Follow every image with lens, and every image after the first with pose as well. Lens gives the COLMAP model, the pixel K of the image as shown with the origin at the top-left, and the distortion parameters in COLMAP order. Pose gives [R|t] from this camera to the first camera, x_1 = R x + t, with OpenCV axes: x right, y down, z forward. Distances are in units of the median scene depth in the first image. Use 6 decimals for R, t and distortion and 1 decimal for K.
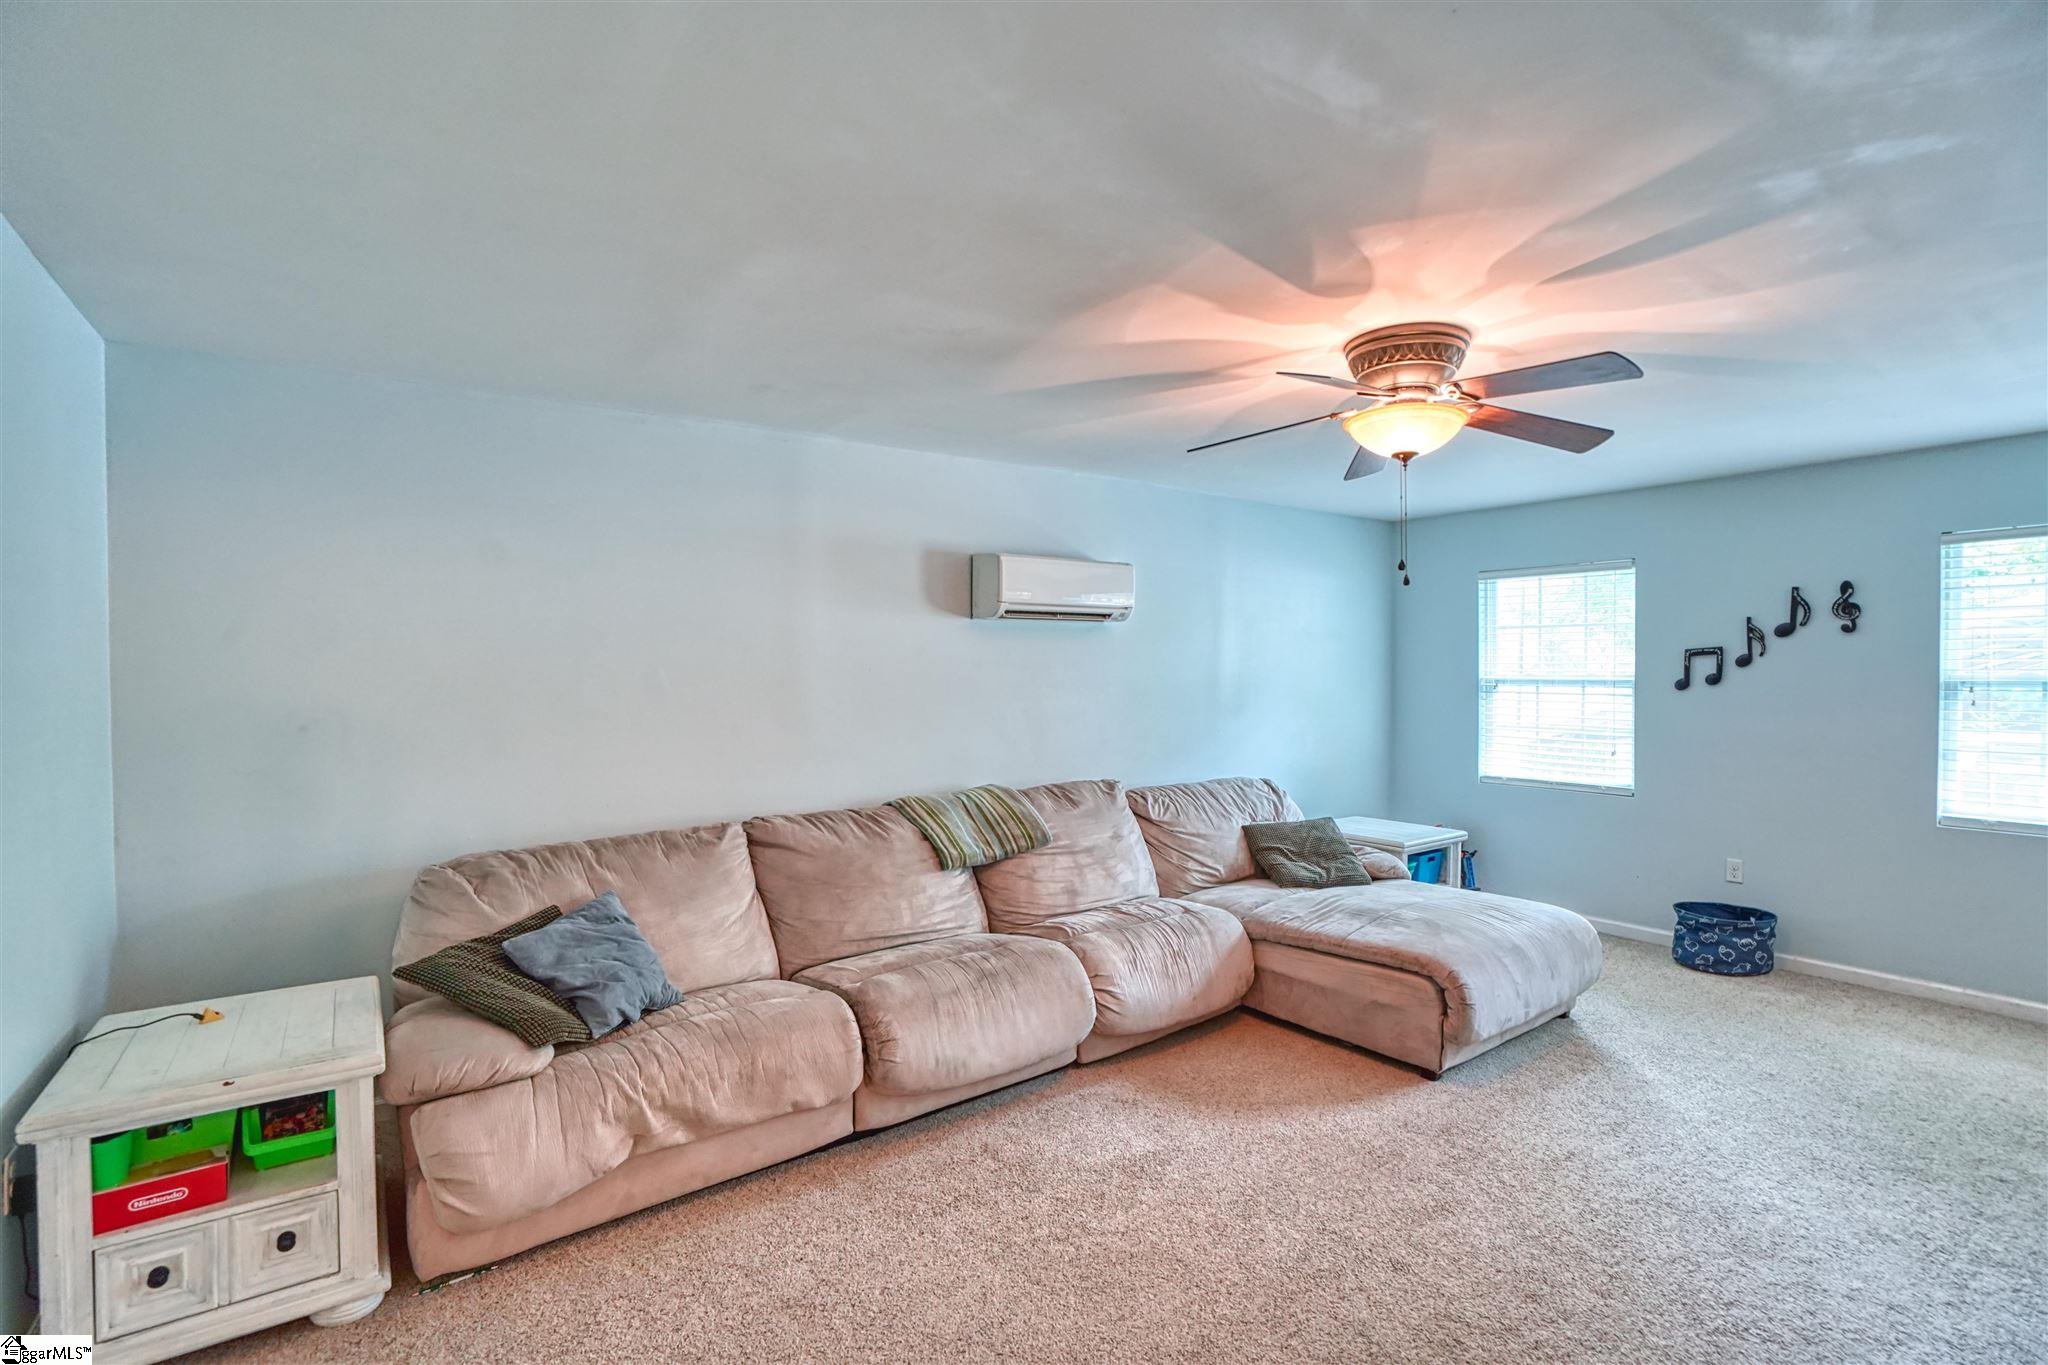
lens RADIAL K [[964.3, 0, 1023.6], [0, 964.3, 679.2], [0, 0, 1]] dist [-0.057410, 0.023511]
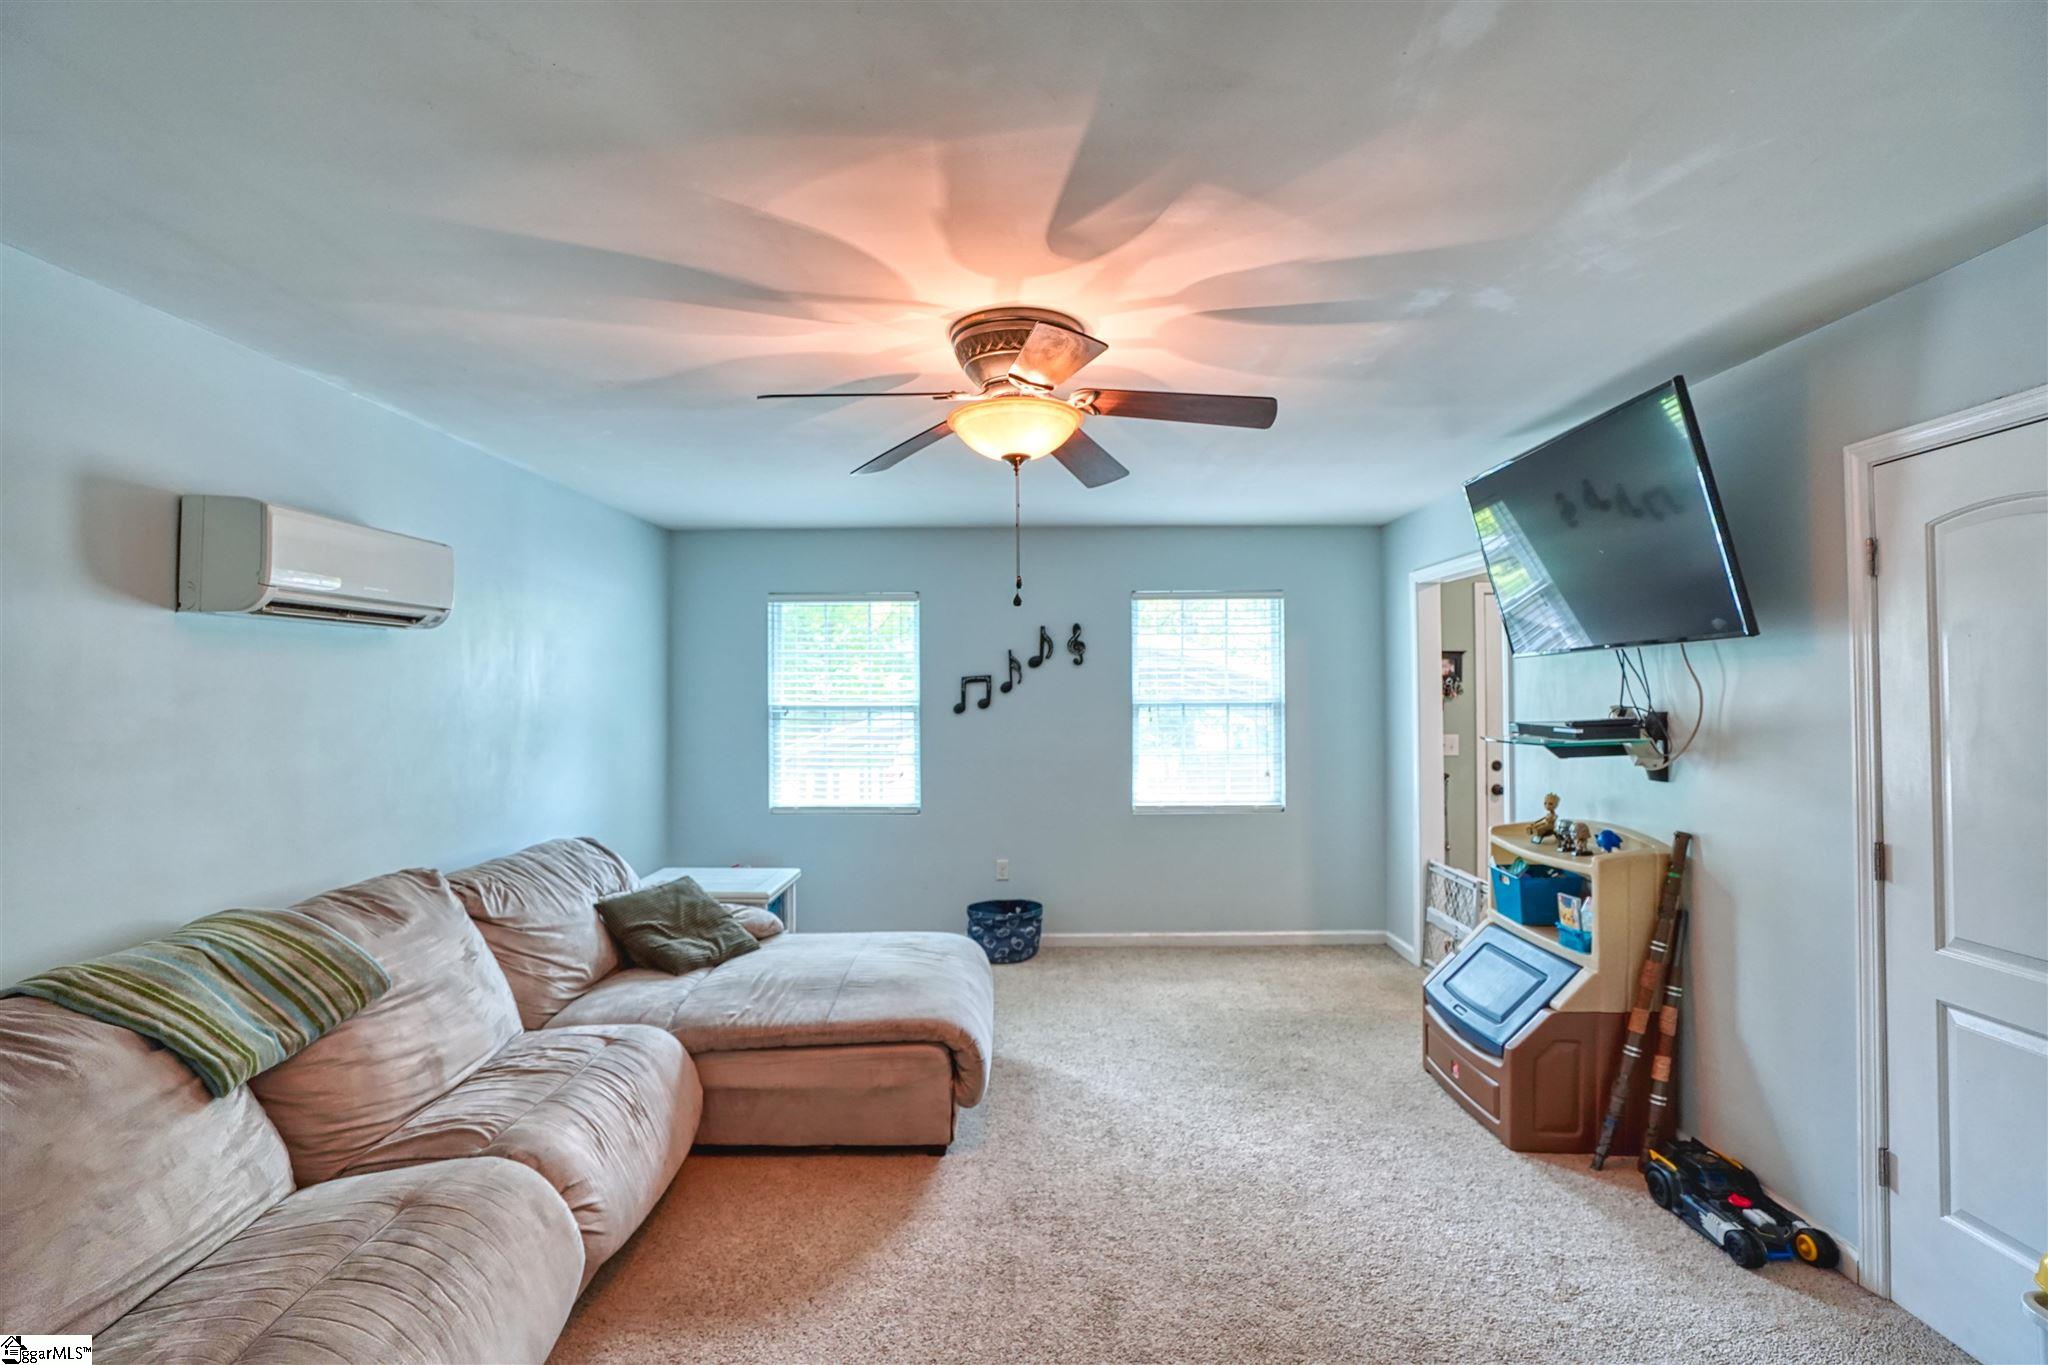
lens RADIAL K [[964.3, 0, 1023.6], [0, 964.3, 679.2], [0, 0, 1]] dist [-0.057410, 0.023511]
pose [[0.589842, 0.007238, 0.807486, -0.218687], [0.010317, 0.999811, -0.016498, -0.011822], [-0.807453, 0.018062, 0.589656, 0.334154]]
